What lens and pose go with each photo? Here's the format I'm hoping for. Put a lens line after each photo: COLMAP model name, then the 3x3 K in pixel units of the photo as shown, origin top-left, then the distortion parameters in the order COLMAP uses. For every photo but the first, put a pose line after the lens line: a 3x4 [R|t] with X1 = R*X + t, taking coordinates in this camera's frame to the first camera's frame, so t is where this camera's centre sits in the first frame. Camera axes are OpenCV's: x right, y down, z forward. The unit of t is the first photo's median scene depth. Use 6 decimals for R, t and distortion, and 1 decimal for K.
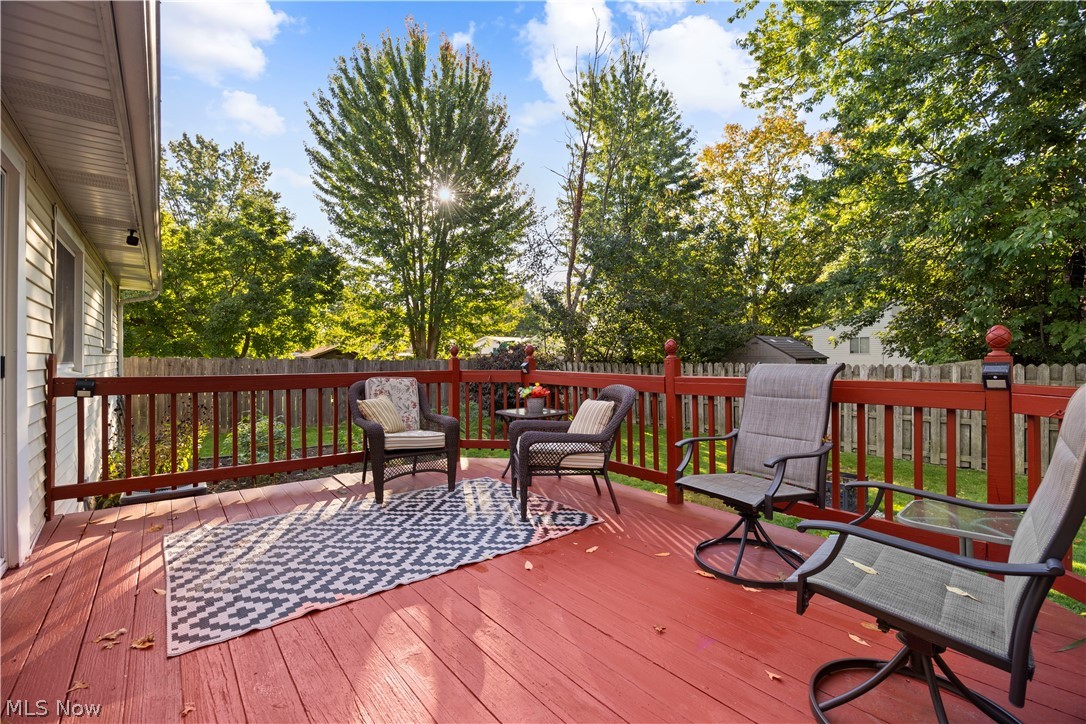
lens RADIAL K [[475.5, 0, 541.9], [0, 475.5, 361.1], [0, 0, 1]] dist [-0.003338, -0.000021]
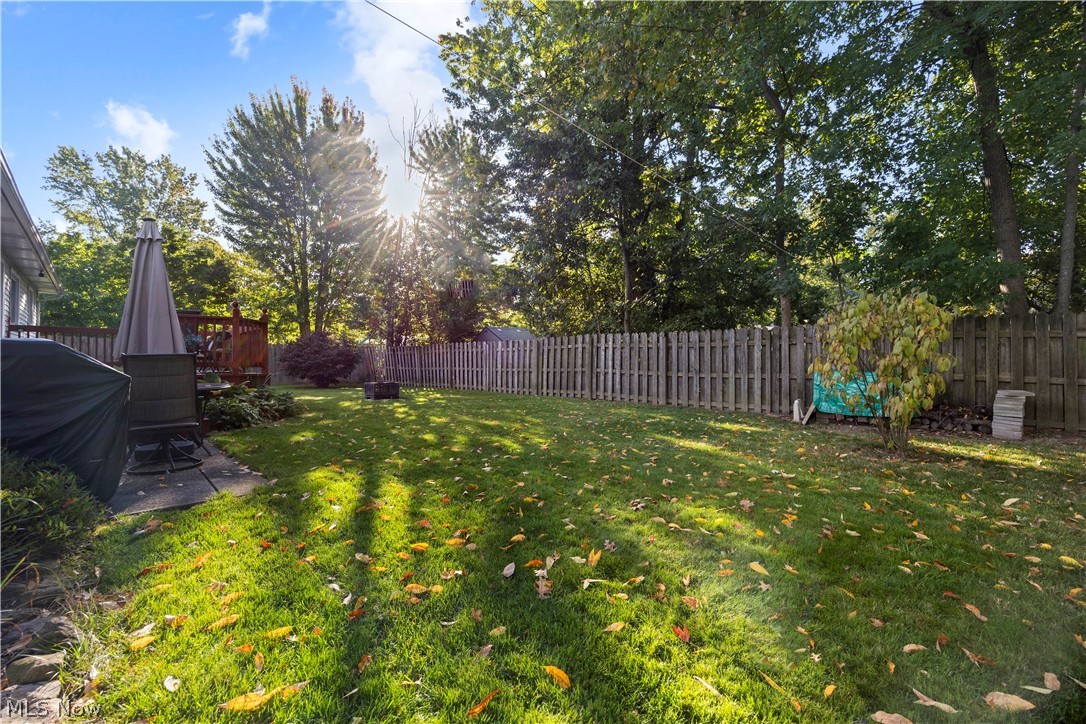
lens RADIAL K [[475.5, 0, 545.1], [0, 475.5, 361.6], [0, 0, 1]] dist [-0.003338, -0.000021]
pose [[0.996536, -0.003295, 0.083100, 0.134123], [0.003906, 0.999966, -0.007200, 0.019820], [-0.083074, 0.007500, 0.996515, -0.145090]]
